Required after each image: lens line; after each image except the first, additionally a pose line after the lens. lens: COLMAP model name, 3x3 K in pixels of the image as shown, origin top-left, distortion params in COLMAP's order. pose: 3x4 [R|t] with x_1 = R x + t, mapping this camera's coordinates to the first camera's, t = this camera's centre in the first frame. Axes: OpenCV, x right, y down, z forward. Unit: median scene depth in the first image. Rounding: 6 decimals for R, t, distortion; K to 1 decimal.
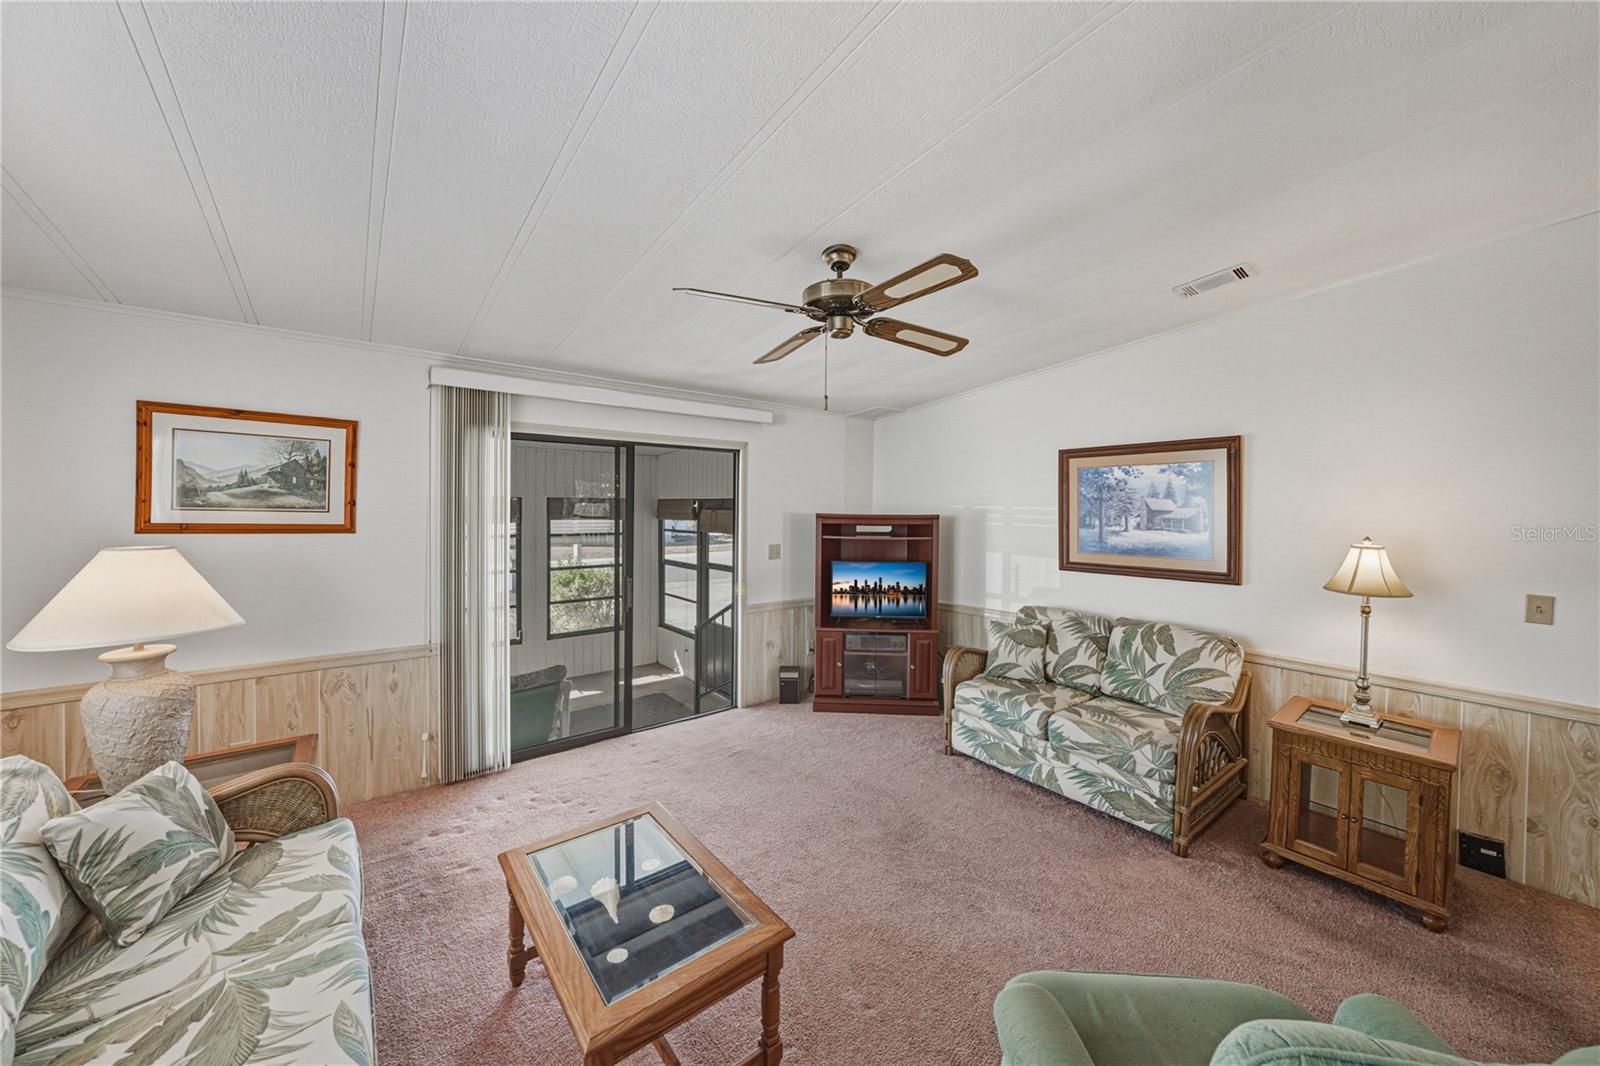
lens RADIAL K [[557.7, 0, 798.5], [0, 557.7, 507.6], [0, 0, 1]] dist [0.000116, -0.000001]
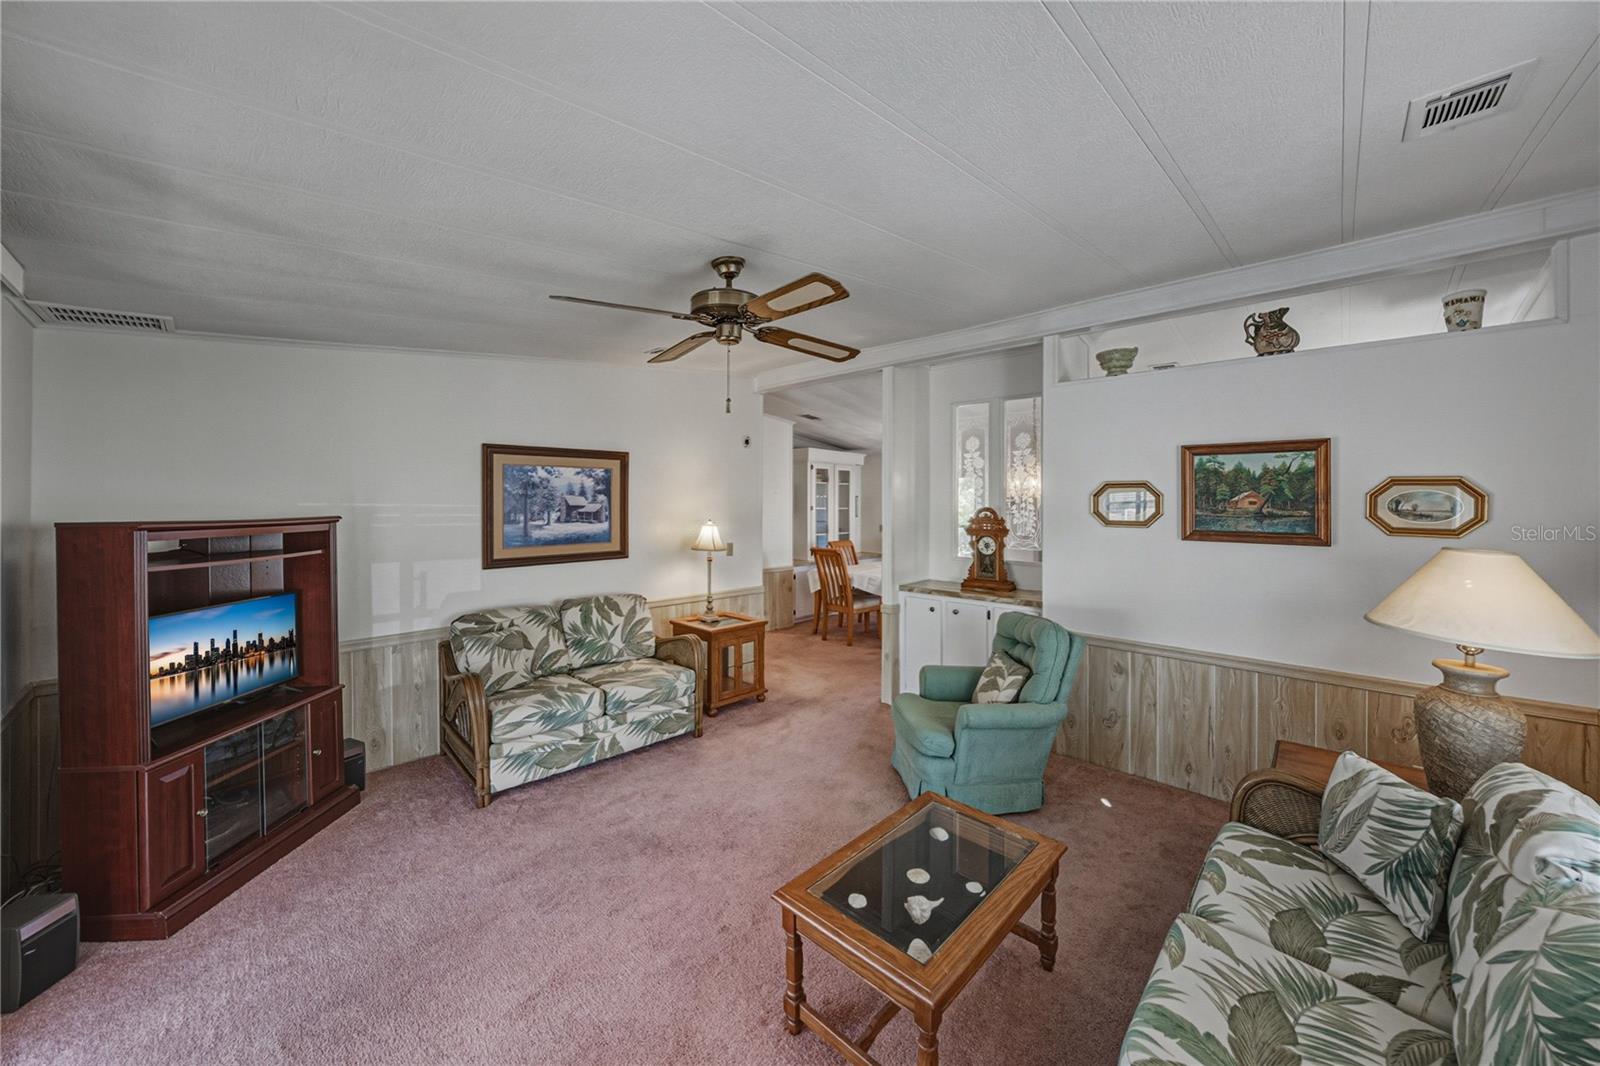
lens RADIAL K [[557.7, 0, 798.5], [0, 557.7, 507.6], [0, 0, 1]] dist [0.000116, -0.000001]
pose [[-0.071072, -0.010424, 0.997417, -0.581235], [0.005902, 0.999923, 0.010870, -0.001321], [-0.997454, 0.006660, -0.071005, 0.599430]]
